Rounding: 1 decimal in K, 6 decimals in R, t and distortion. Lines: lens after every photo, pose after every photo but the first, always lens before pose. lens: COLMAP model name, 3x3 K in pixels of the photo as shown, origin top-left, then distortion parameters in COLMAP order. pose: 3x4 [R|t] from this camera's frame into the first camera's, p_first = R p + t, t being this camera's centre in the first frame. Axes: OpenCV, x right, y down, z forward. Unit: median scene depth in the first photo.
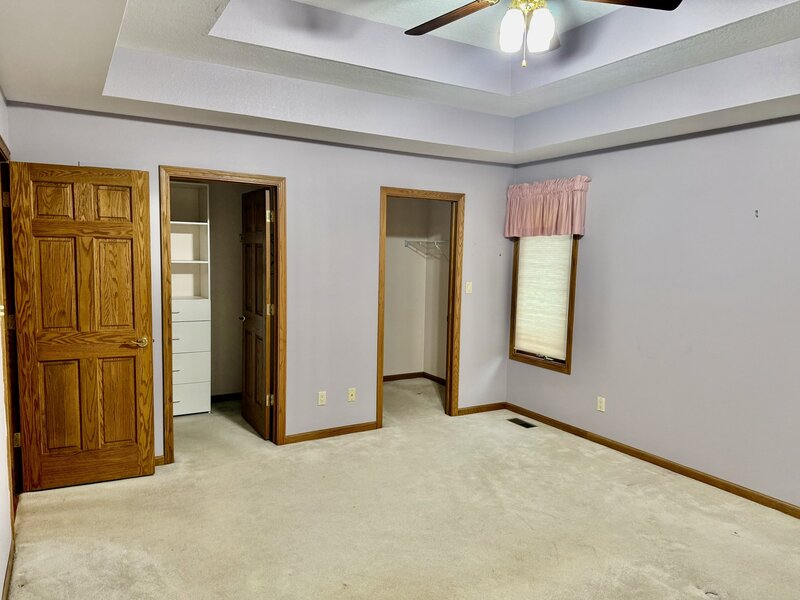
lens RADIAL K [[558.6, 0, 400.0], [0, 558.6, 300.0], [0, 0, 1]] dist [0.035339, -0.000815]
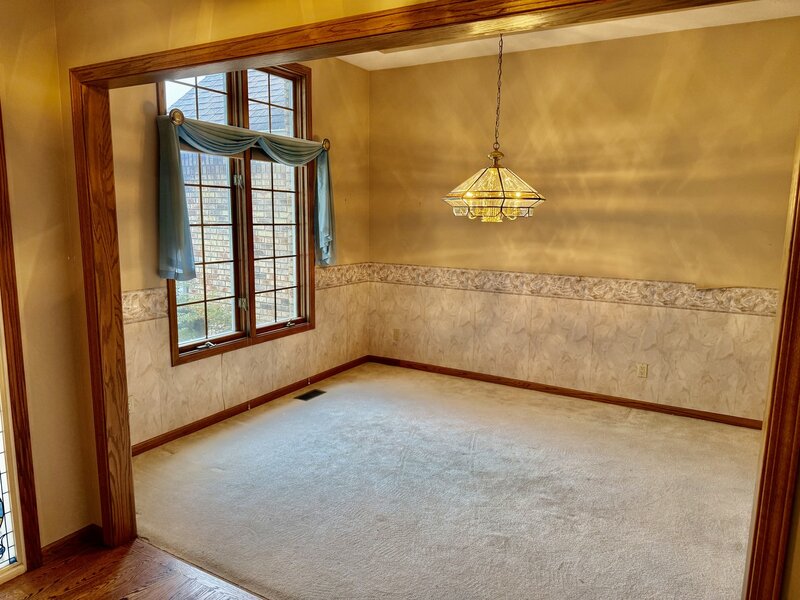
lens RADIAL K [[558.6, 0, 400.0], [0, 558.6, 300.0], [0, 0, 1]] dist [0.035339, -0.000815]
pose [[-0.499246, -0.117124, 0.858507, -0.674324], [0.084887, 0.979444, 0.182988, -0.098506], [-0.862292, 0.164232, -0.479041, 1.355265]]
